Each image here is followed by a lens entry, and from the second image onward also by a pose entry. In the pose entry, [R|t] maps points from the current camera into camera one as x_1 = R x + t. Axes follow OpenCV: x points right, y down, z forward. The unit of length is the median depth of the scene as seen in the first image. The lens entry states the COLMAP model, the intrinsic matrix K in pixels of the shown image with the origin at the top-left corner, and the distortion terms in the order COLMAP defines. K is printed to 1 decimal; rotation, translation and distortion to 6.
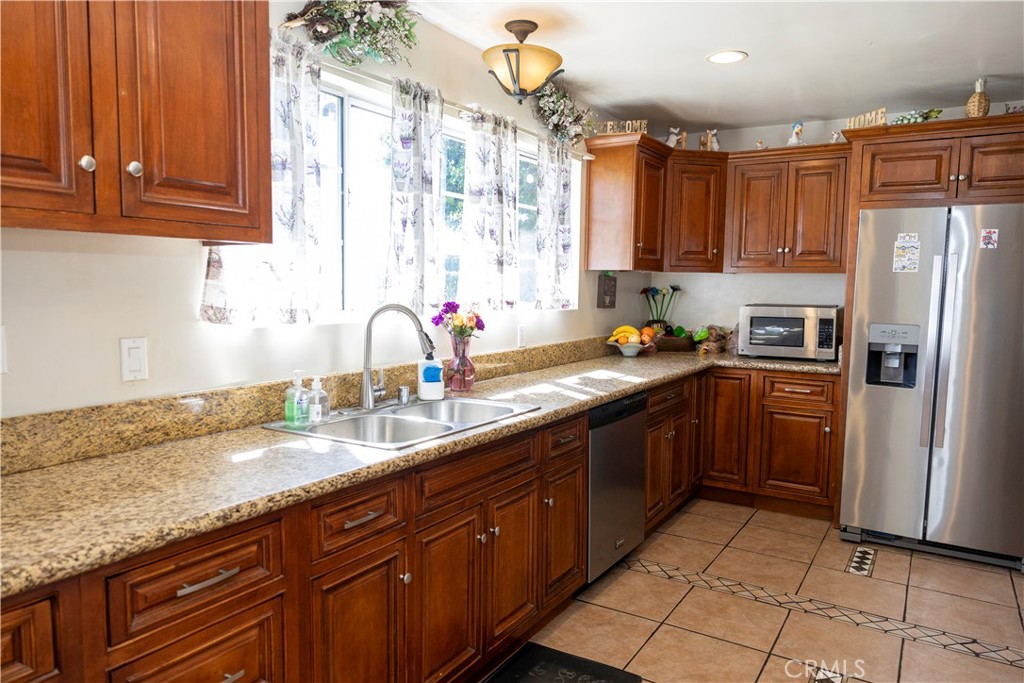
lens RADIAL K [[682.9, 0, 512.0], [0, 682.9, 341.5], [0, 0, 1]] dist [-0.002376, 0.003767]
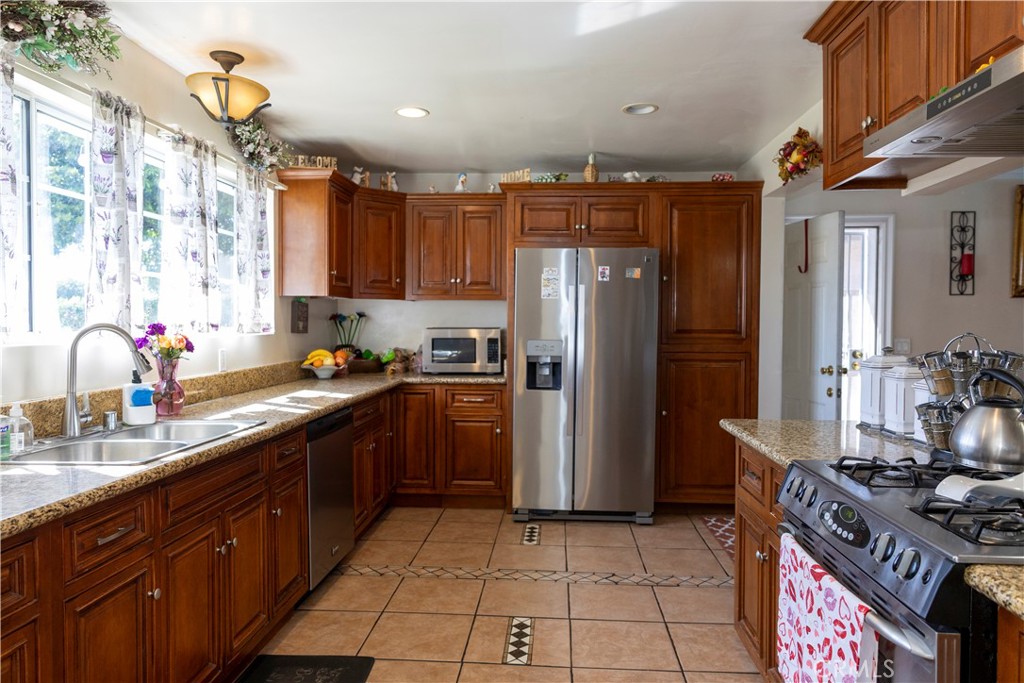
lens RADIAL K [[682.9, 0, 512.0], [0, 682.9, 341.5], [0, 0, 1]] dist [-0.002376, 0.003767]
pose [[0.879935, -0.022133, 0.474578, -0.099322], [0.046166, 0.998170, -0.039046, 0.026871], [-0.472846, 0.056267, 0.879347, -0.083087]]
